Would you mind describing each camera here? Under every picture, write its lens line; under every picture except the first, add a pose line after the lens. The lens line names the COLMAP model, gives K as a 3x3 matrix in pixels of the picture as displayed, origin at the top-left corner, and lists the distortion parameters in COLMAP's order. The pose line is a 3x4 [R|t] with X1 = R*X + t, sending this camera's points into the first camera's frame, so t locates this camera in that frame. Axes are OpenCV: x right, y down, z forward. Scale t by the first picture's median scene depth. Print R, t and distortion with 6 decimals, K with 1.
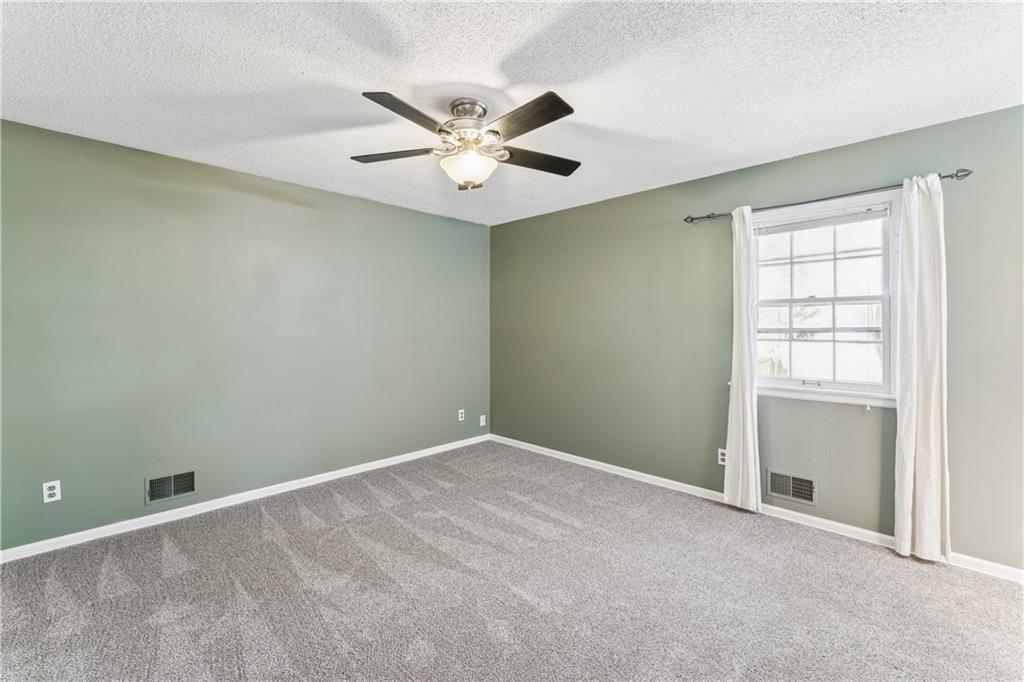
lens RADIAL K [[439.9, 0, 507.7], [0, 439.9, 327.4], [0, 0, 1]] dist [0.000029, 0.000000]
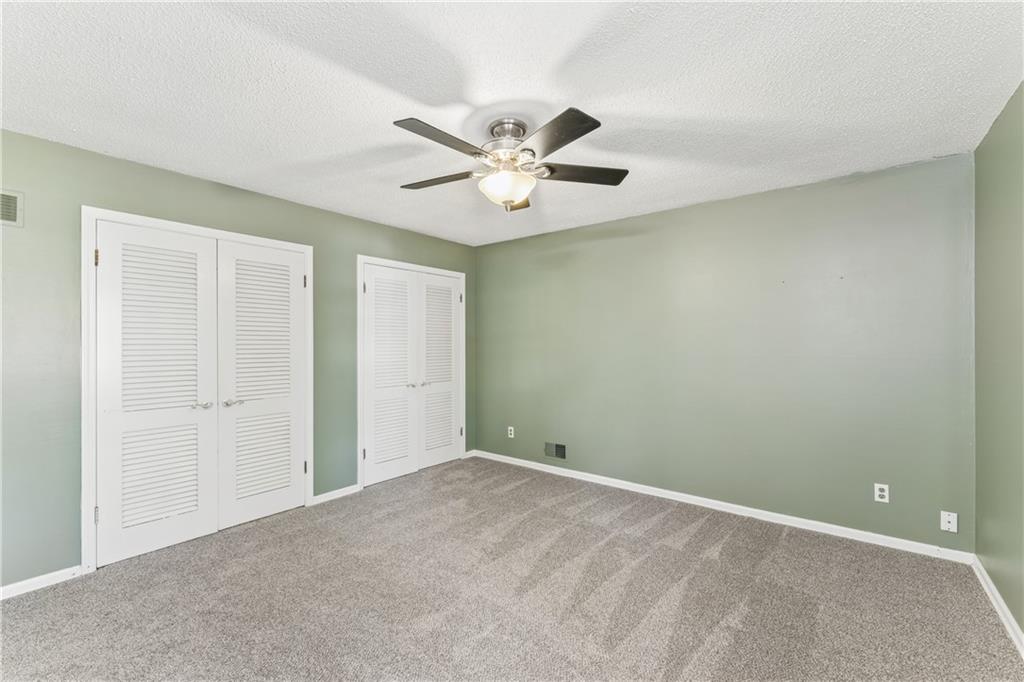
lens RADIAL K [[429.9, 0, 512.0], [0, 429.9, 341.0], [0, 0, 1]] dist [-0.001139, -0.000238]
pose [[0.110039, -0.005364, -0.993913, 0.683745], [-0.003324, 0.999978, -0.005765, -0.004134], [0.993922, 0.003938, 0.110019, 0.696416]]
